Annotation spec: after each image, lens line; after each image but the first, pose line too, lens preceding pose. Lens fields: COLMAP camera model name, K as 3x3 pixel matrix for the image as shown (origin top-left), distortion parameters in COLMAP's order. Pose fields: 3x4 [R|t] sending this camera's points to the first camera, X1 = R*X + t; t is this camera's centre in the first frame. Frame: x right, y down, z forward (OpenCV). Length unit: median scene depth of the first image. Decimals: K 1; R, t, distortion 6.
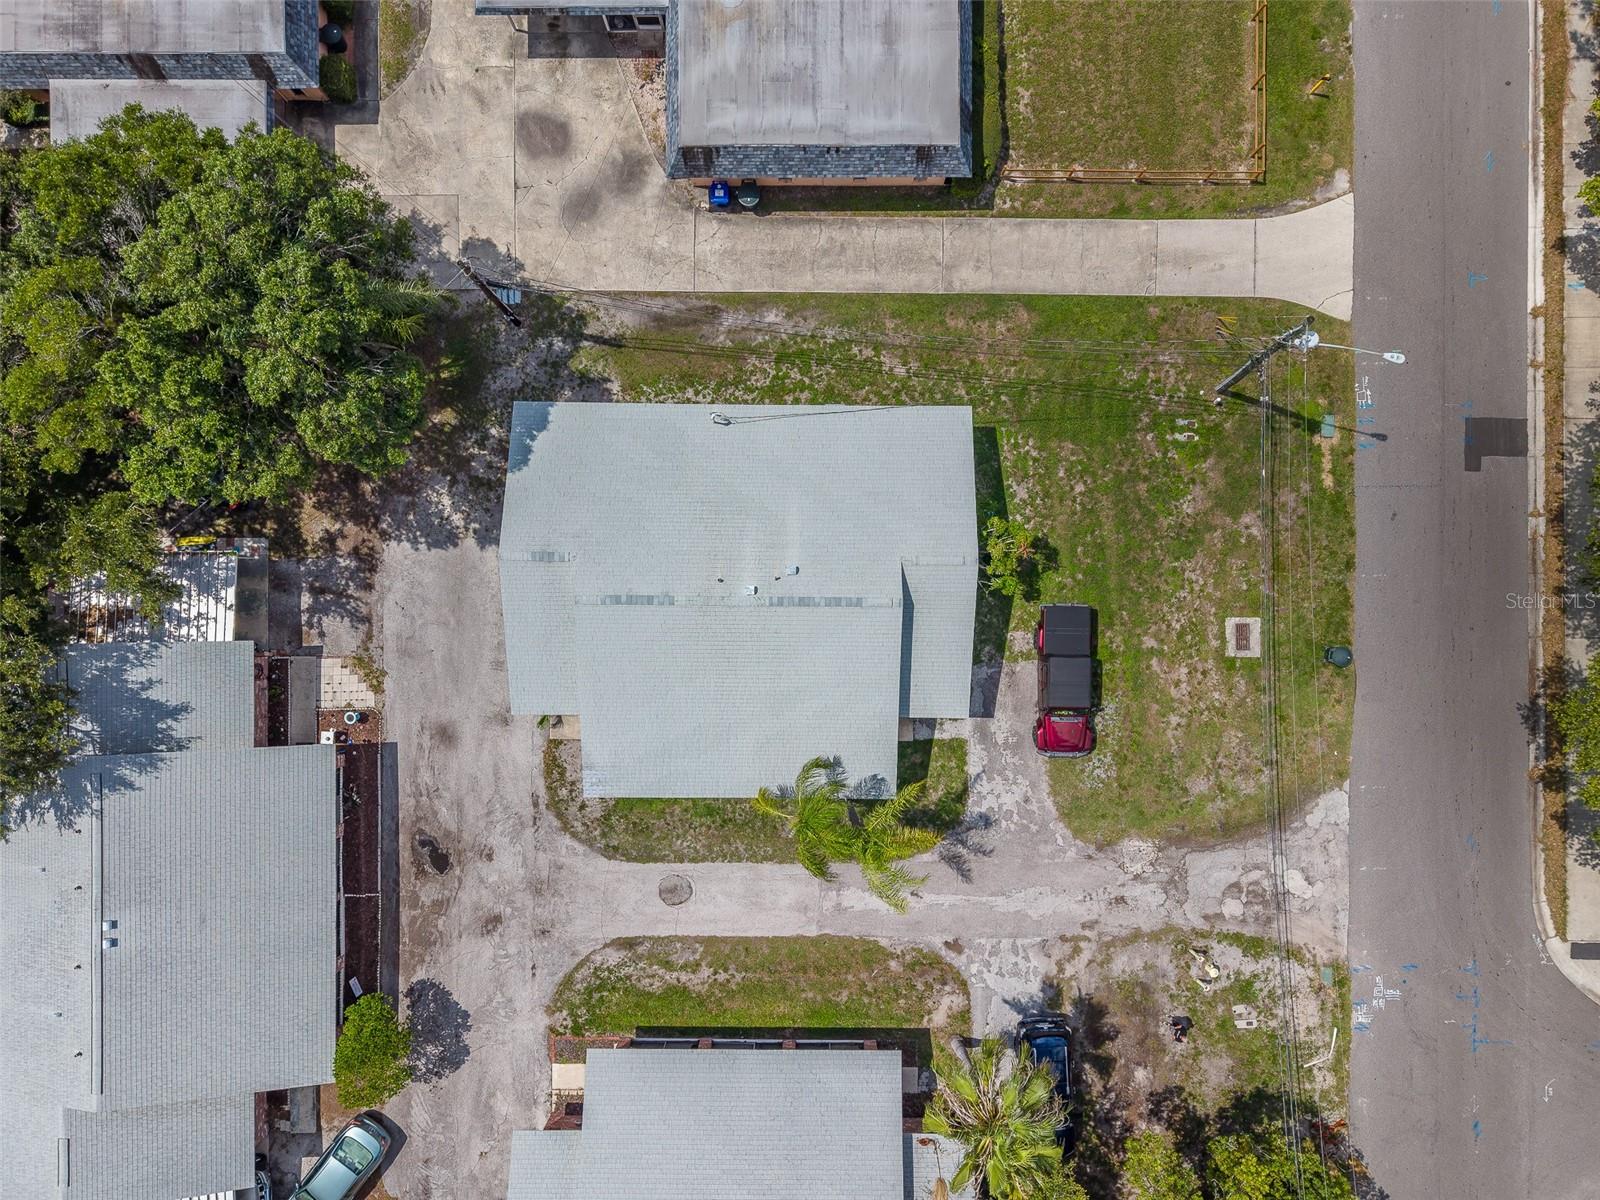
lens RADIAL K [[1200.7, 0, 802.3], [0, 1200.7, 599.1], [0, 0, 1]] dist [0.013558, -0.022453]
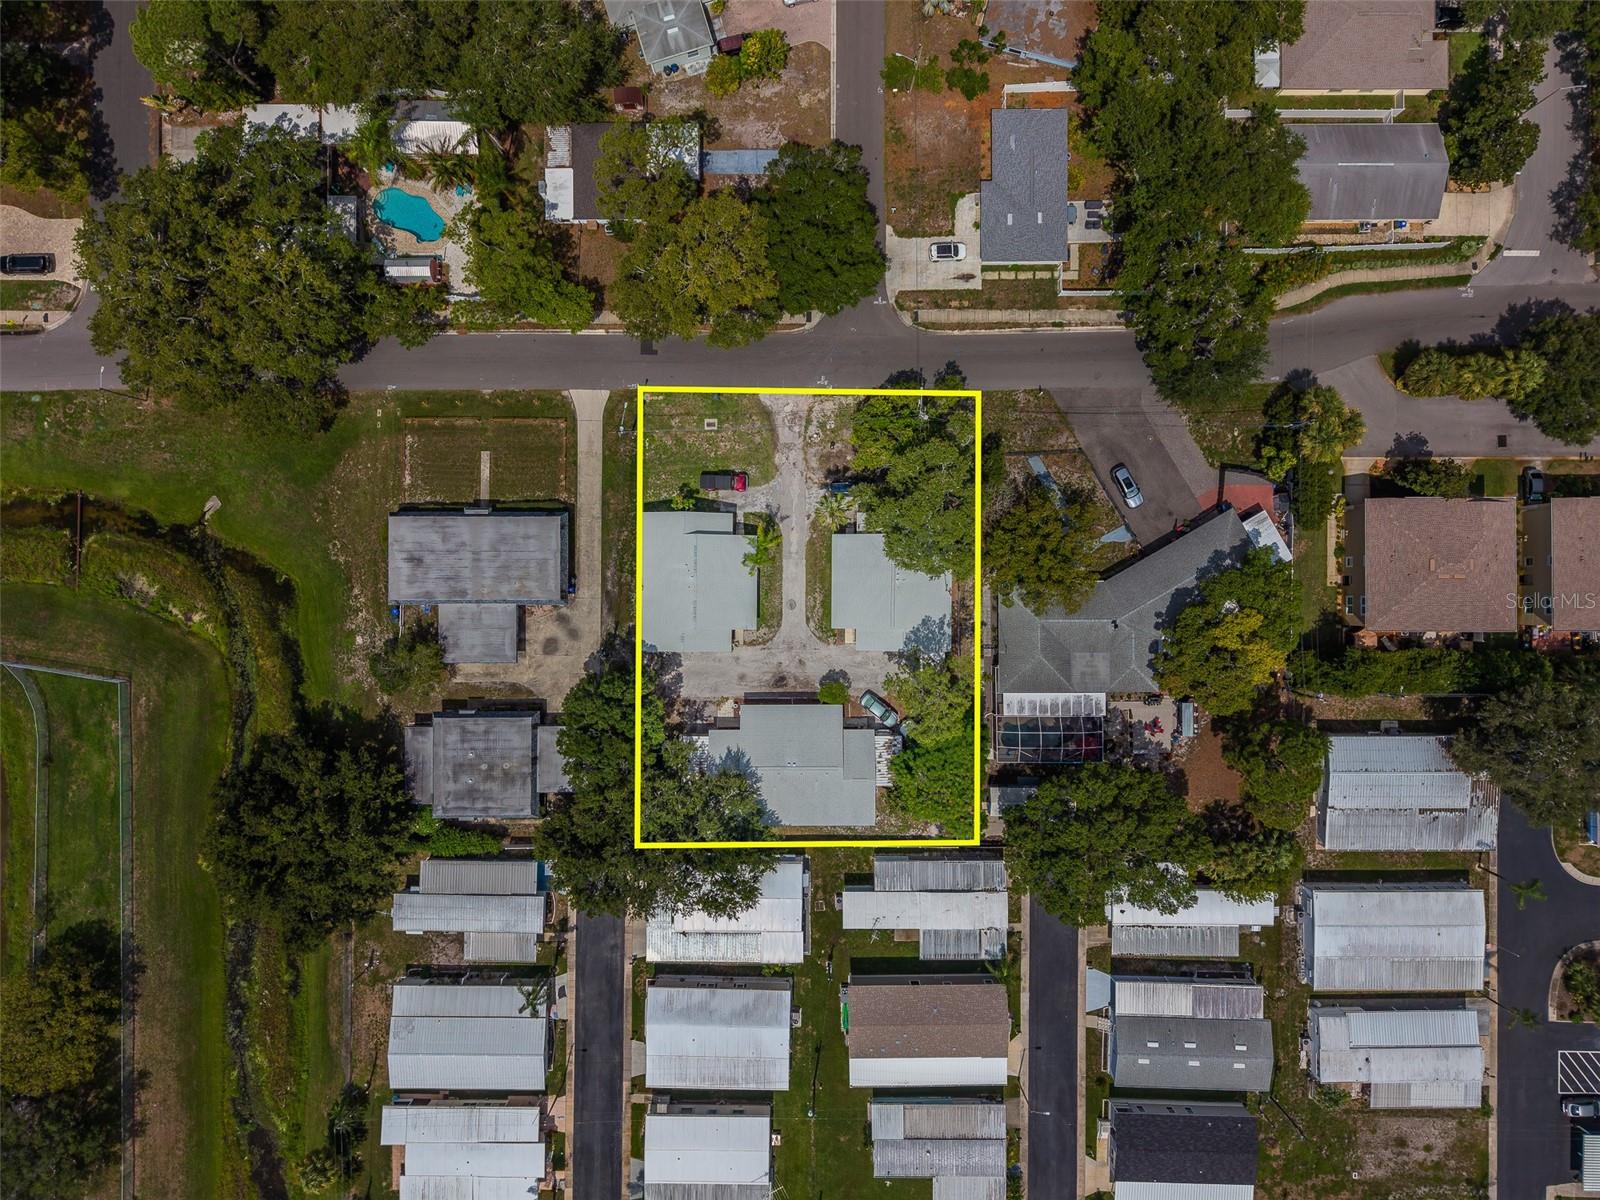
lens RADIAL K [[1112.7, 0, 798.8], [0, 1112.7, 586.4], [0, 0, 1]] dist [0.060708, -0.002024]
pose [[0.000347, -0.999986, 0.005211, -0.073101], [0.999999, 0.000356, 0.001585, 0.258802], [-0.001587, 0.005210, 0.999985, -1.926377]]
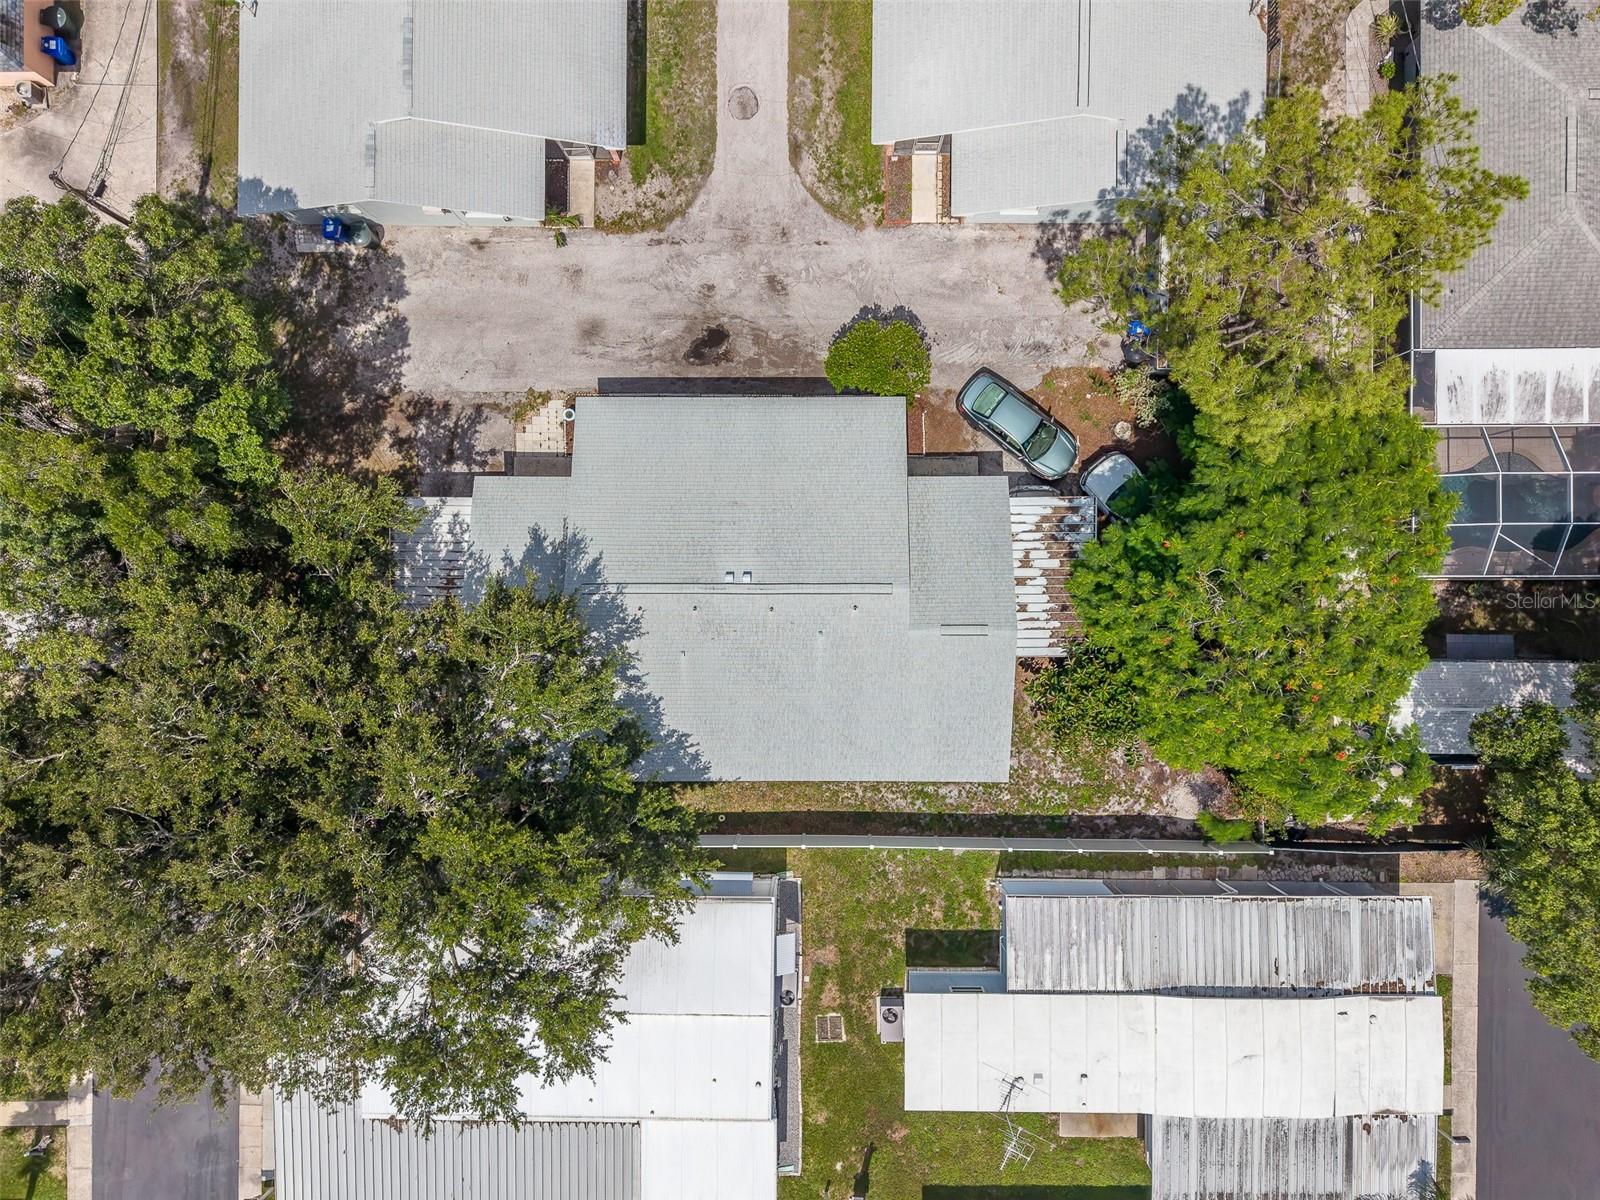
lens RADIAL K [[1200.7, 0, 788.5], [0, 1200.7, 602.6], [0, 0, 1]] dist [0.013558, -0.022453]
pose [[0.002643, -0.999871, -0.015872, -0.512061], [0.999958, 0.002782, -0.008756, 0.291101], [0.008799, -0.015848, 0.999836, -0.022887]]
